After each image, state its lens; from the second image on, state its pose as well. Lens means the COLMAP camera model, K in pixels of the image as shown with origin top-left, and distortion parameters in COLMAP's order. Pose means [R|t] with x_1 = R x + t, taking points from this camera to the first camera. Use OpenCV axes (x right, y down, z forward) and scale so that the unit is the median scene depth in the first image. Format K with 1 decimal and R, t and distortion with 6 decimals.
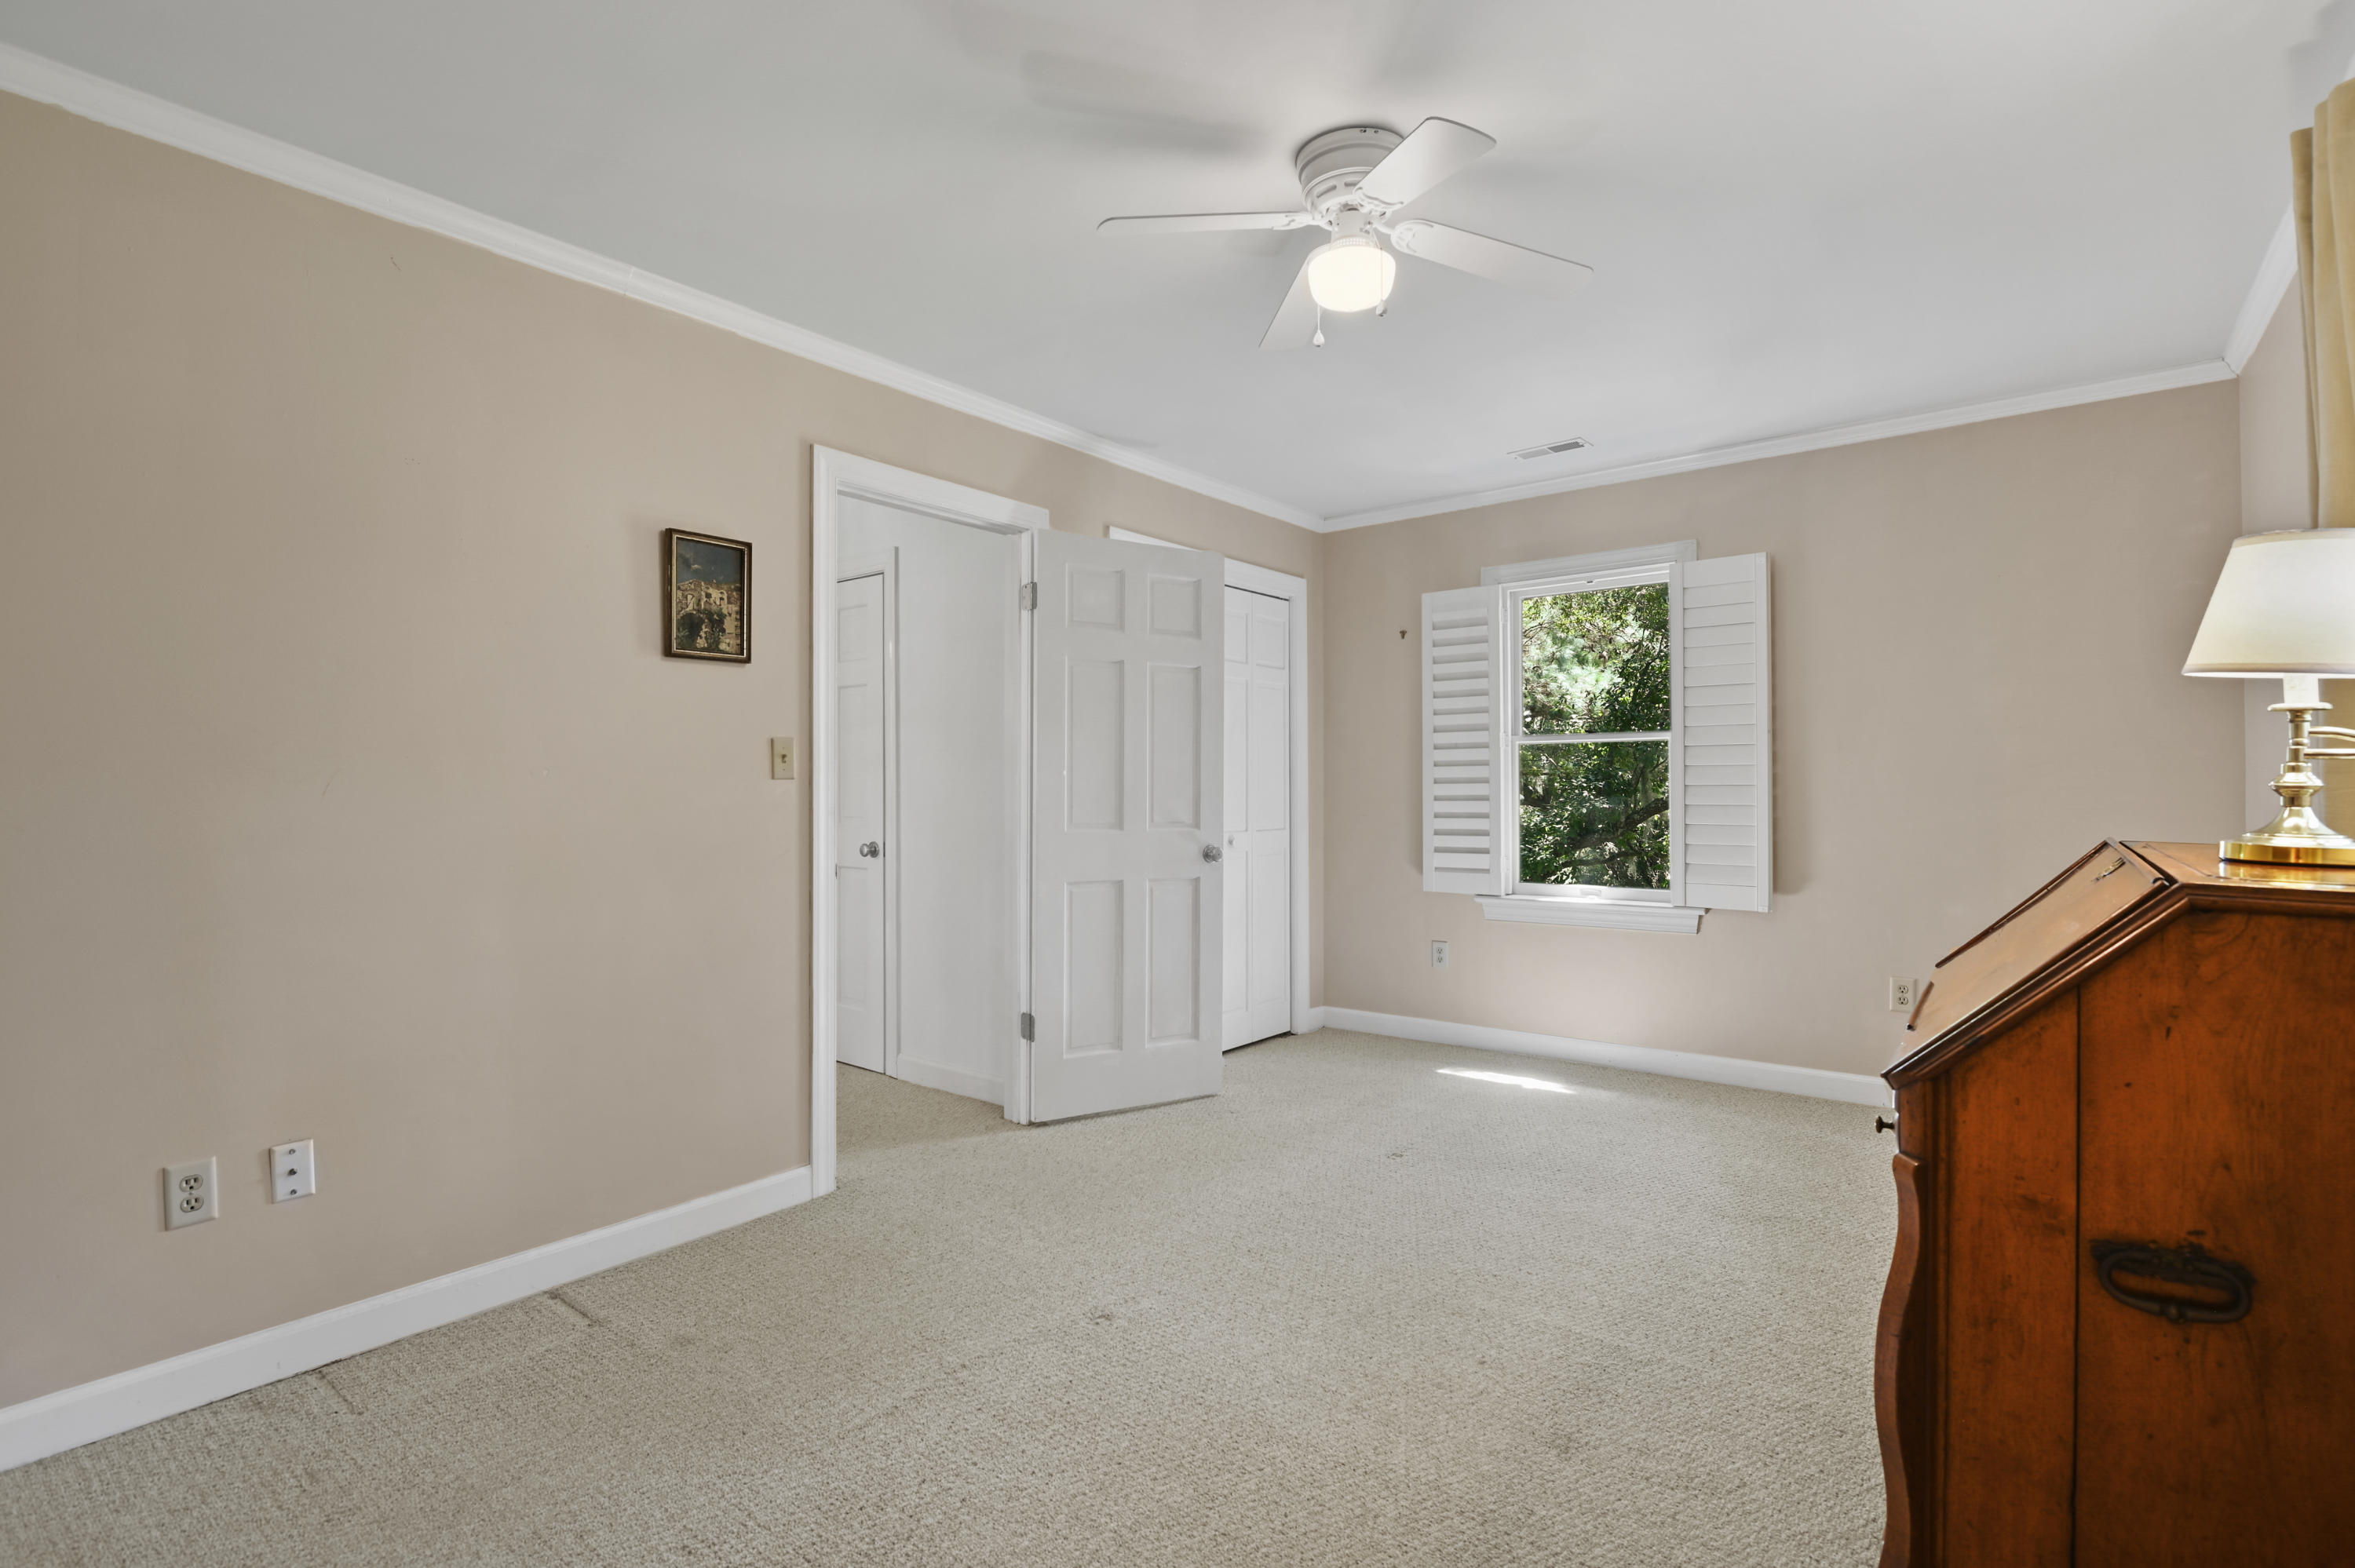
lens RADIAL K [[1092.7, 0, 1185.7], [0, 1092.7, 795.9], [0, 0, 1]] dist [0.000957, -0.013181]
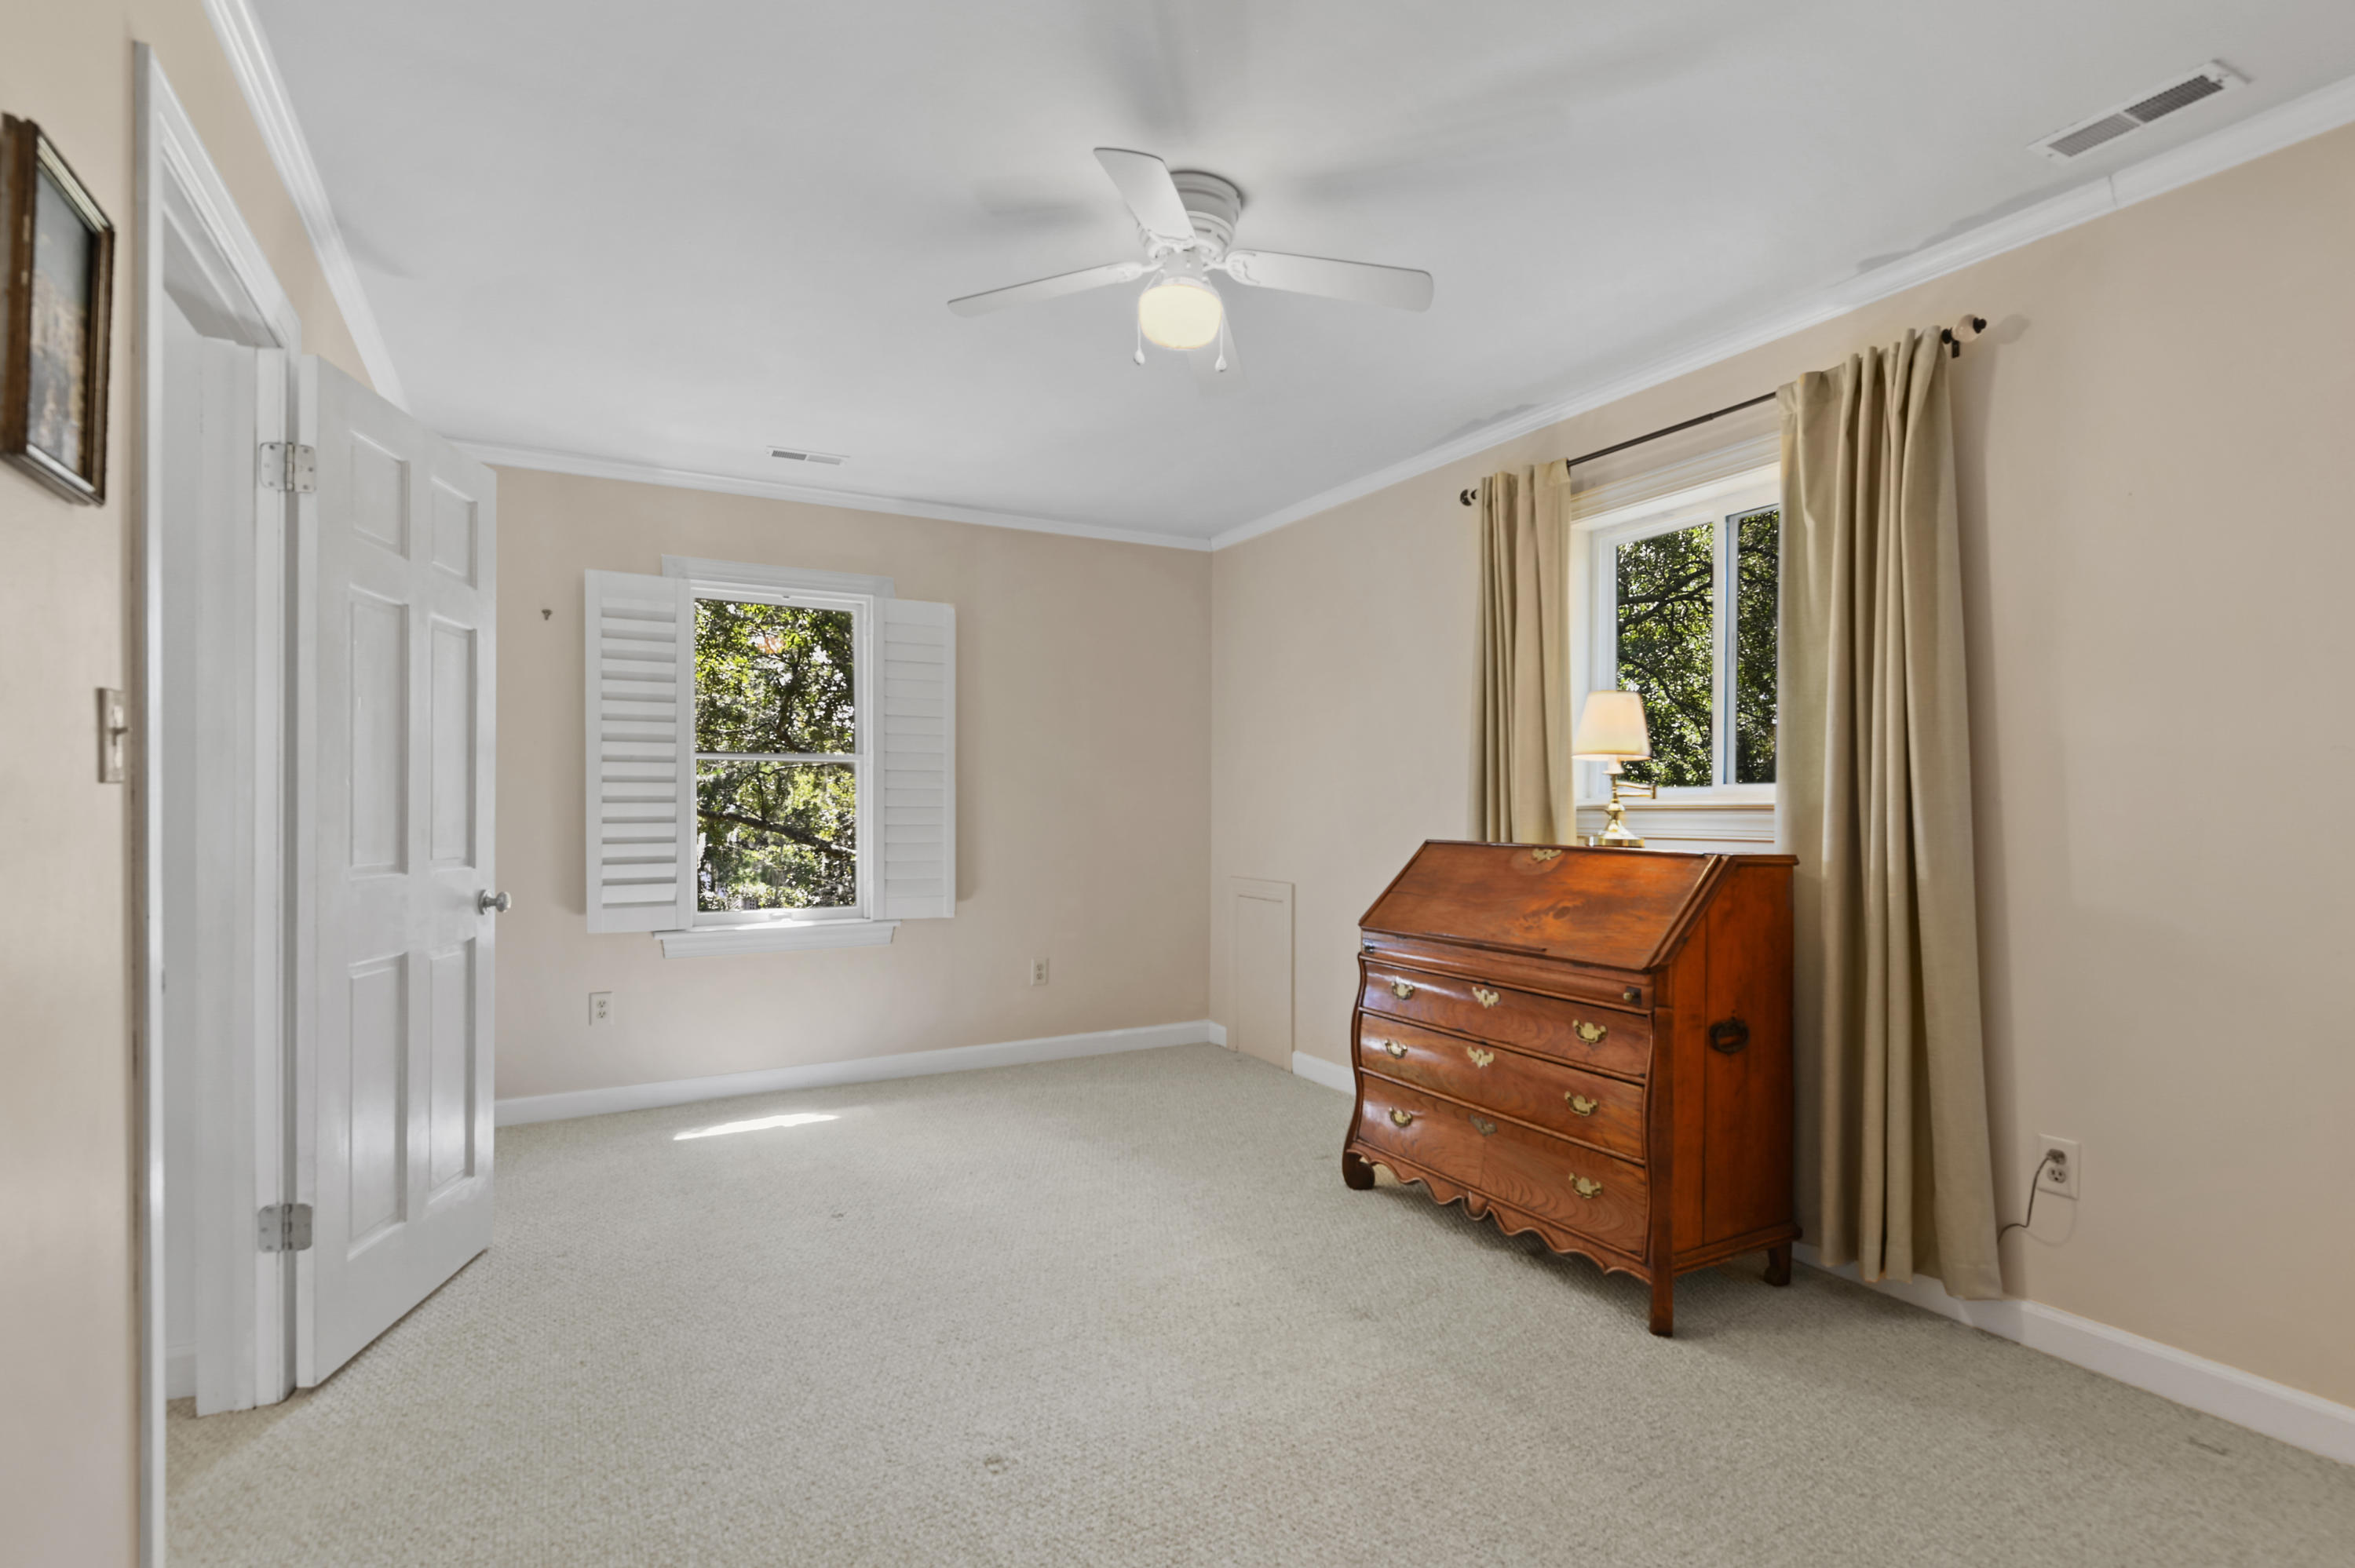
lens RADIAL K [[1113.8, 0, 1176.0], [0, 1113.8, 825.3], [0, 0, 1]] dist [0.001649, -0.000245]
pose [[0.395702, -0.009371, 0.918331, -0.460517], [0.003128, 0.999956, 0.008856, -0.000334], [-0.918374, -0.000632, 0.395713, 0.327032]]
